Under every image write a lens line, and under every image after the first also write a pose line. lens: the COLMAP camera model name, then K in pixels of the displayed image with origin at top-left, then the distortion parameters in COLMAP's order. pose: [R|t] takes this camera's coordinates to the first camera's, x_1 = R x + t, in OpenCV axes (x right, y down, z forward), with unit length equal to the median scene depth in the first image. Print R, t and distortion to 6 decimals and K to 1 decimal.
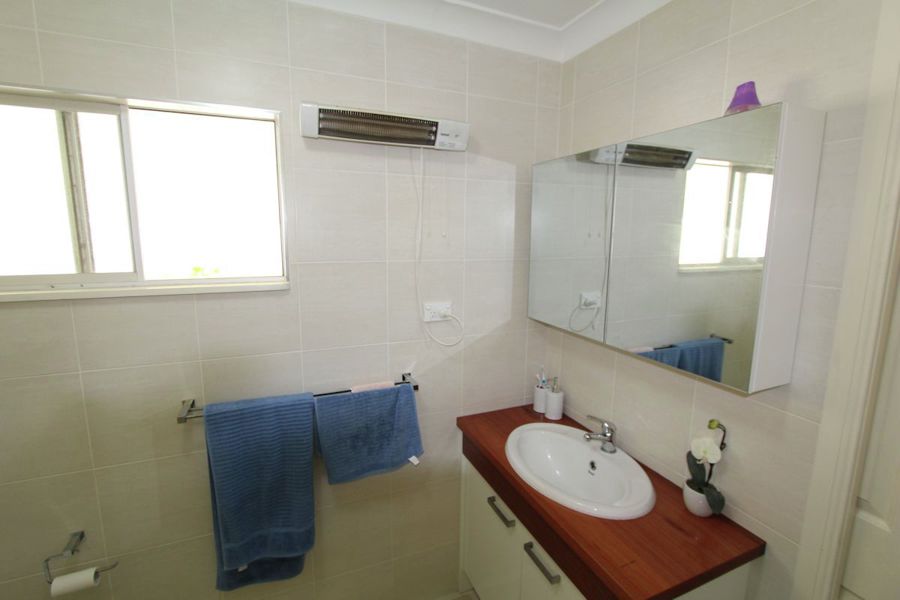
lens RADIAL K [[417.0, 0, 451.6], [0, 417.0, 294.1], [0, 0, 1]] dist [-0.016744, 0.000182]
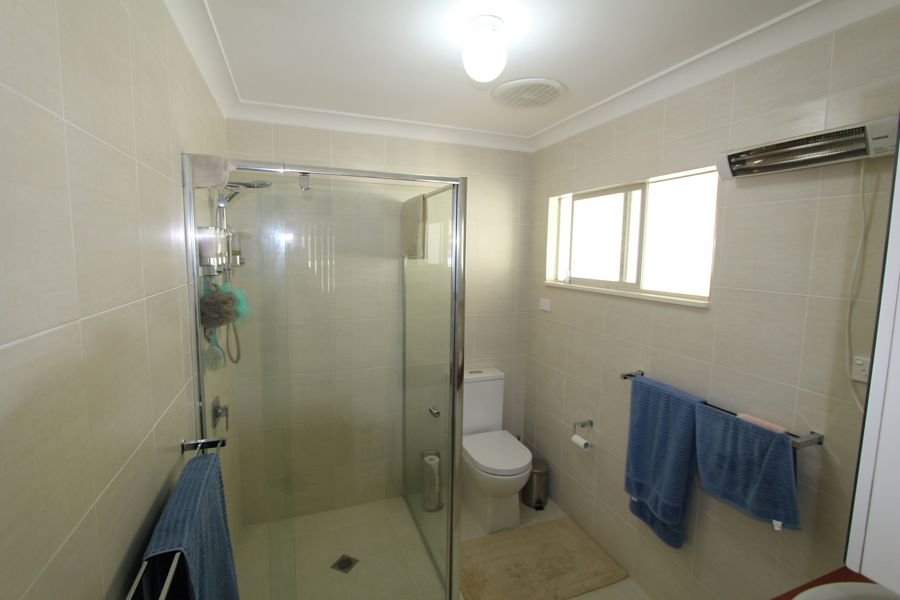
lens RADIAL K [[417.0, 0, 451.6], [0, 417.0, 294.1], [0, 0, 1]] dist [-0.016744, 0.000182]
pose [[-0.045537, 0.085855, -0.995267, 0.846723], [-0.179351, 0.979409, 0.092692, -0.029747], [0.982731, 0.182723, -0.029201, 0.315232]]
